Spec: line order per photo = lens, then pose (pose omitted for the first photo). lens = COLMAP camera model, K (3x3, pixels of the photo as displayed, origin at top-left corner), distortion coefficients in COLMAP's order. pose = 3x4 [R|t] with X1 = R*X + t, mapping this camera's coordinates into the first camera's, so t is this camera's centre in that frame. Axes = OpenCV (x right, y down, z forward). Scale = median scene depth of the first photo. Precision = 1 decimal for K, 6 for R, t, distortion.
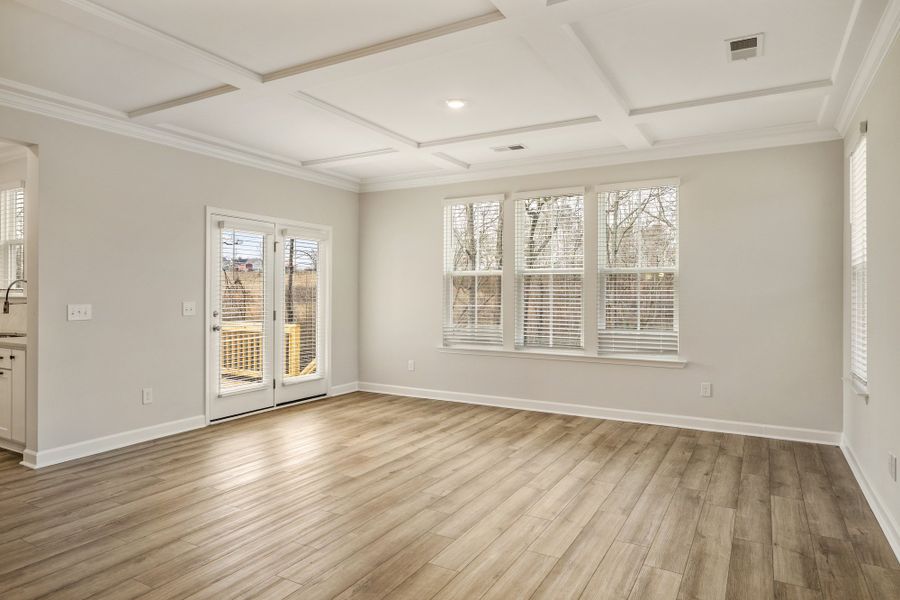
lens RADIAL K [[550.3, 0, 447.1], [0, 550.3, 295.2], [0, 0, 1]] dist [0.021389, 0.003379]
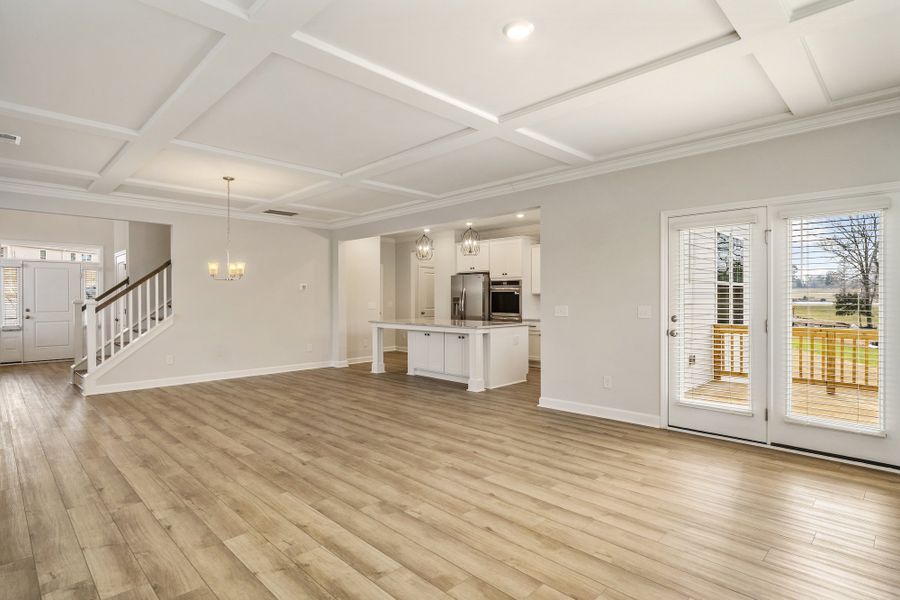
lens RADIAL K [[466.9, 0, 448.8], [0, 466.9, 300.8], [0, 0, 1]] dist [0.004055, -0.001579]
pose [[-0.263790, 0.002238, -0.964578, 0.565369], [-0.001040, 0.999996, 0.002605, 0.000708], [0.964580, 0.001691, -0.263786, 0.972515]]
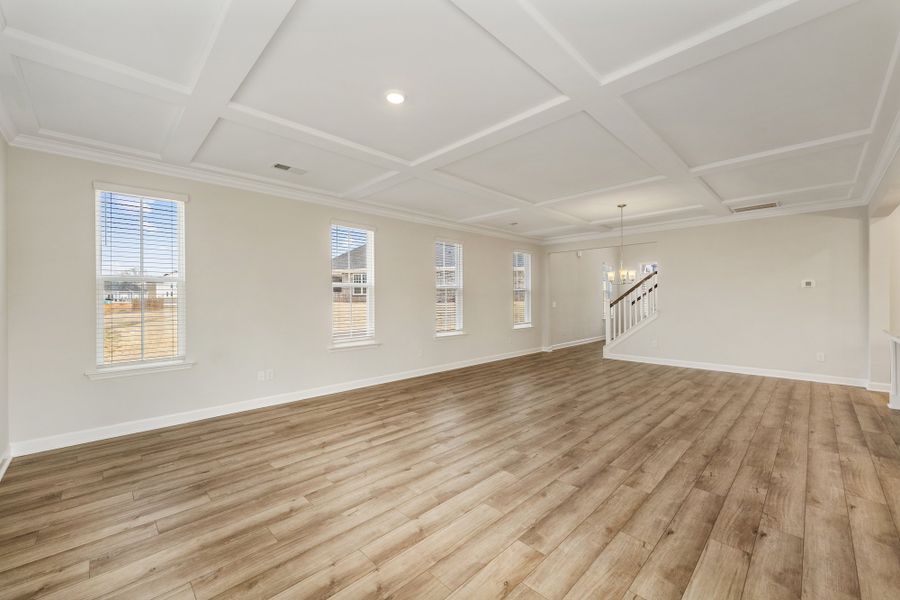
lens RADIAL K [[355.8, 0, 447.3], [0, 355.8, 303.8], [0, 0, 1]] dist [-0.003121, -0.000240]
pose [[-0.961245, 0.002556, 0.275682, -0.212380], [0.006789, 0.999873, 0.014400, -0.004878], [-0.275610, 0.015714, -0.961141, 1.411339]]
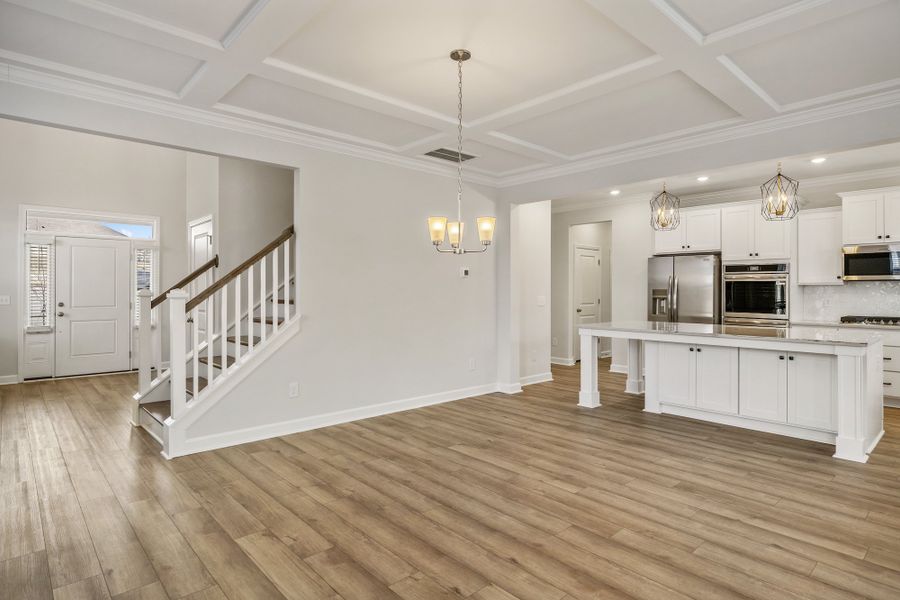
lens RADIAL K [[488.1, 0, 450.7], [0, 488.1, 290.2], [0, 0, 1]] dist [0.002257, -0.001749]
pose [[-0.303974, -0.004673, -0.952669, 0.169949], [-0.006179, 0.999977, -0.002934, 0.001791], [0.952660, 0.004994, -0.303995, 0.293572]]
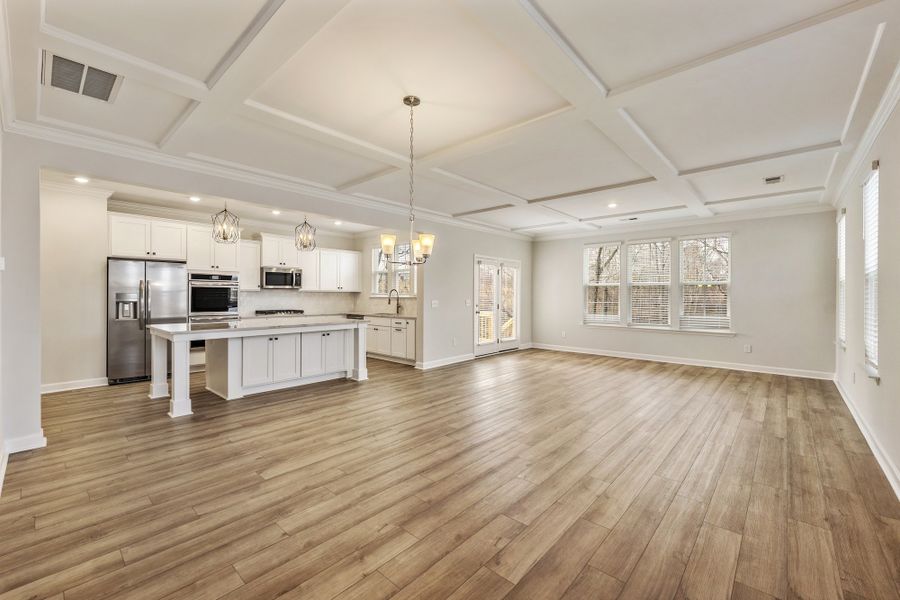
lens RADIAL K [[373.9, 0, 449.0], [0, 373.9, 296.3], [0, 0, 1]] dist [0.004564, -0.001330]
pose [[0.977496, 0.000294, -0.210955, -0.261798], [-0.000690, 0.999998, -0.001804, 0.002502], [0.210954, 0.001909, 0.977494, -0.465576]]
